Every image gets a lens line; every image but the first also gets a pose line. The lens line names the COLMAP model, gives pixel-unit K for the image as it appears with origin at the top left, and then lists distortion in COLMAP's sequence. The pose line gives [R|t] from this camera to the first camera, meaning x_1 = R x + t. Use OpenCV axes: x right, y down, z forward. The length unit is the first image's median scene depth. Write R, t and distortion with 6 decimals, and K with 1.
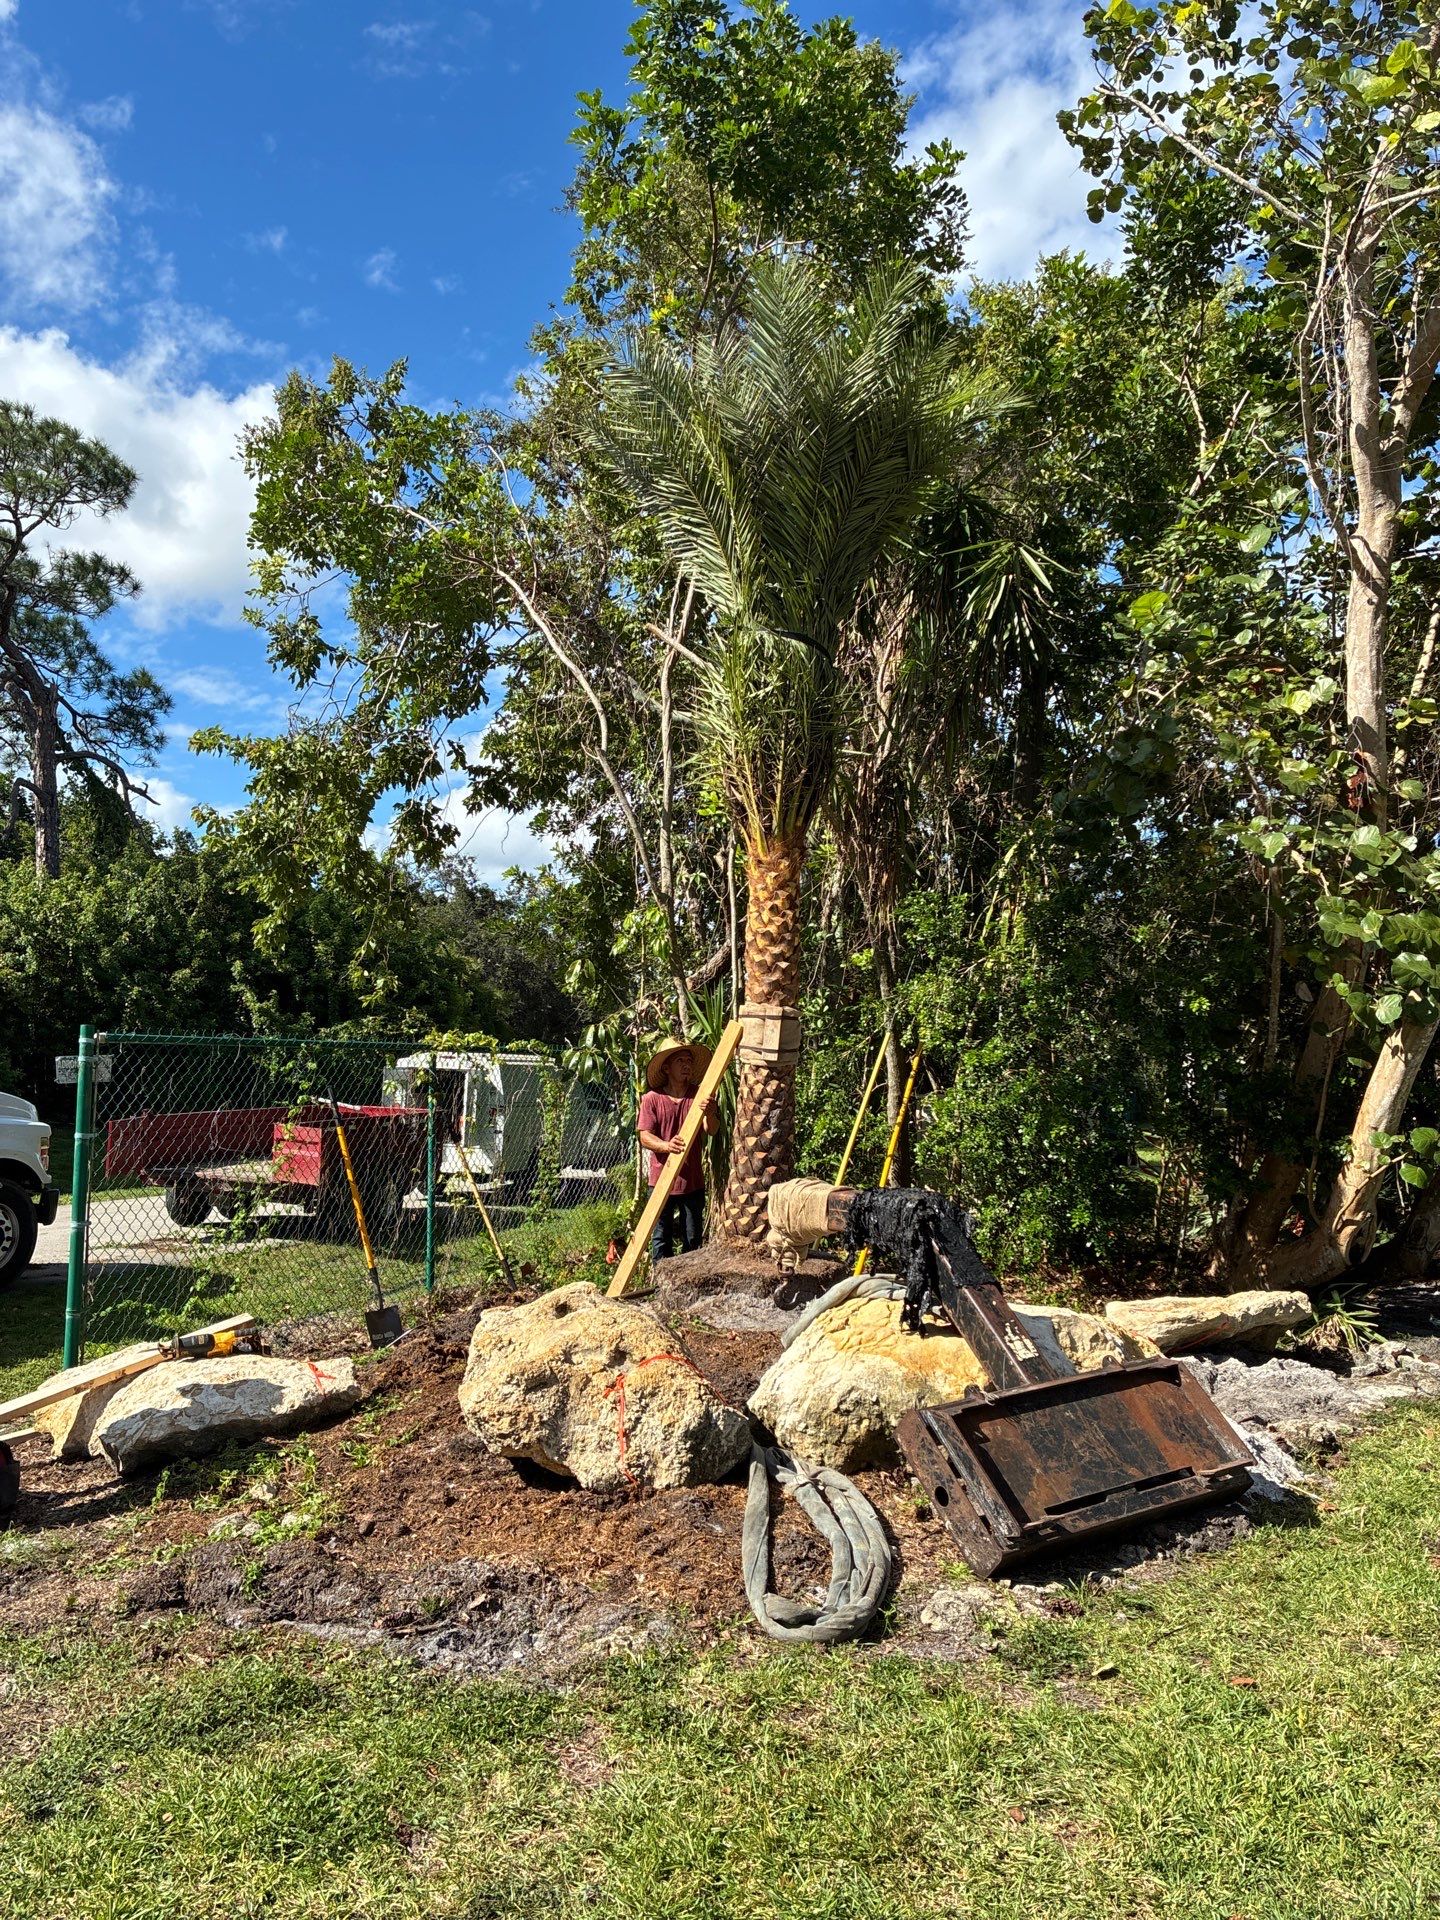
lens RADIAL K [[1448.2, 0, 705.6], [0, 1448.2, 949.6], [0, 0, 1]] dist [0.048802, -0.051729]
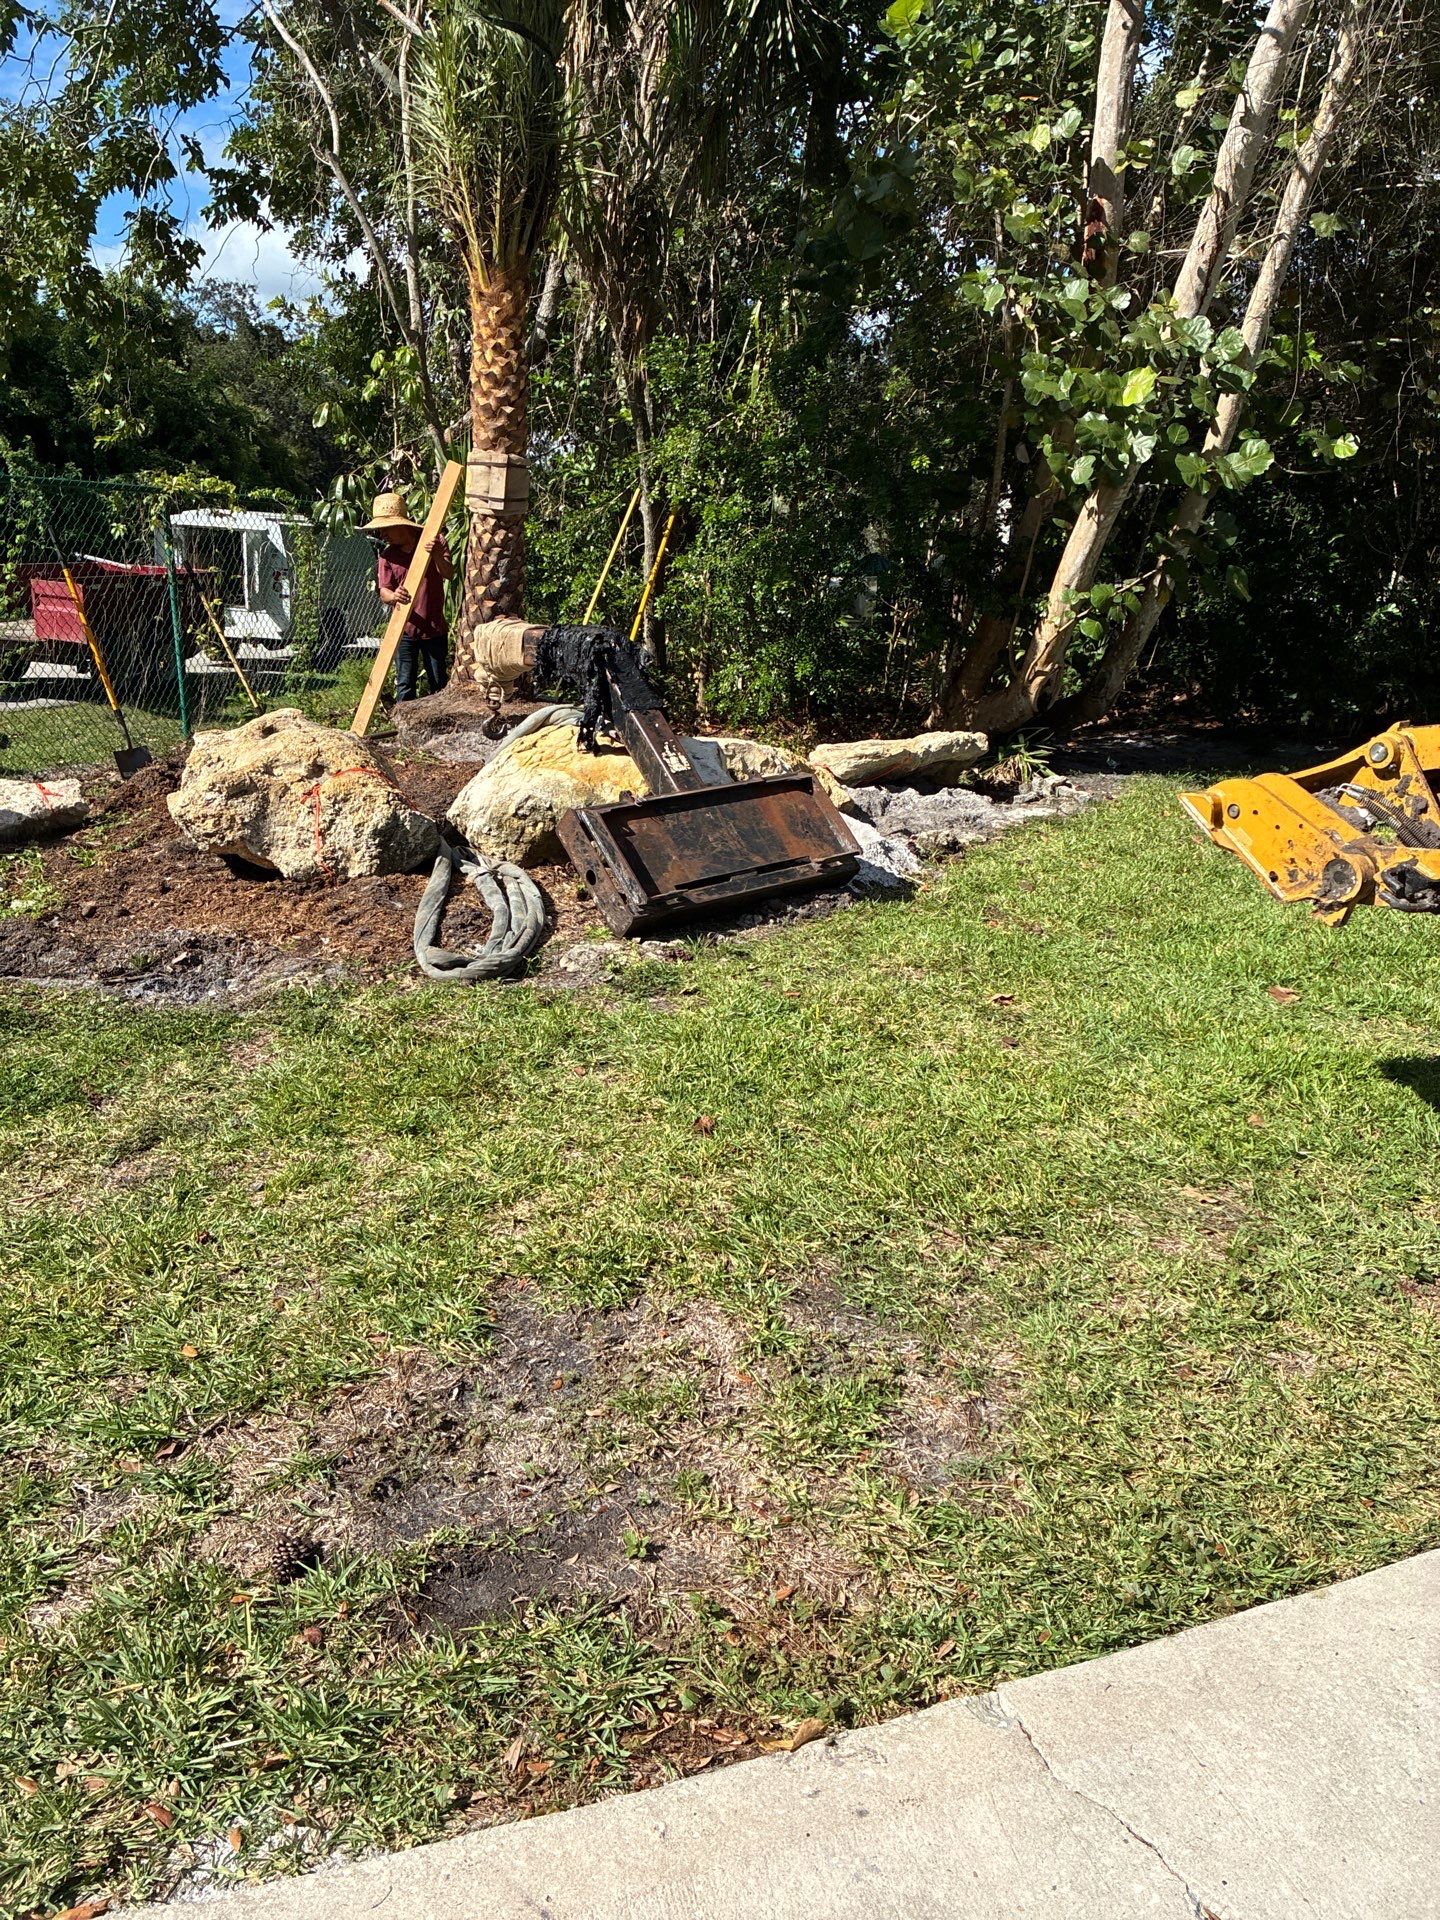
lens RADIAL K [[1448.2, 0, 735.8], [0, 1448.2, 947.5], [0, 0, 1]] dist [0.048802, -0.051729]
pose [[0.991105, -0.019590, 0.131630, 0.070108], [-0.027042, 0.938822, 0.343340, 0.009796], [-0.130303, -0.343846, 0.929941, -0.081902]]
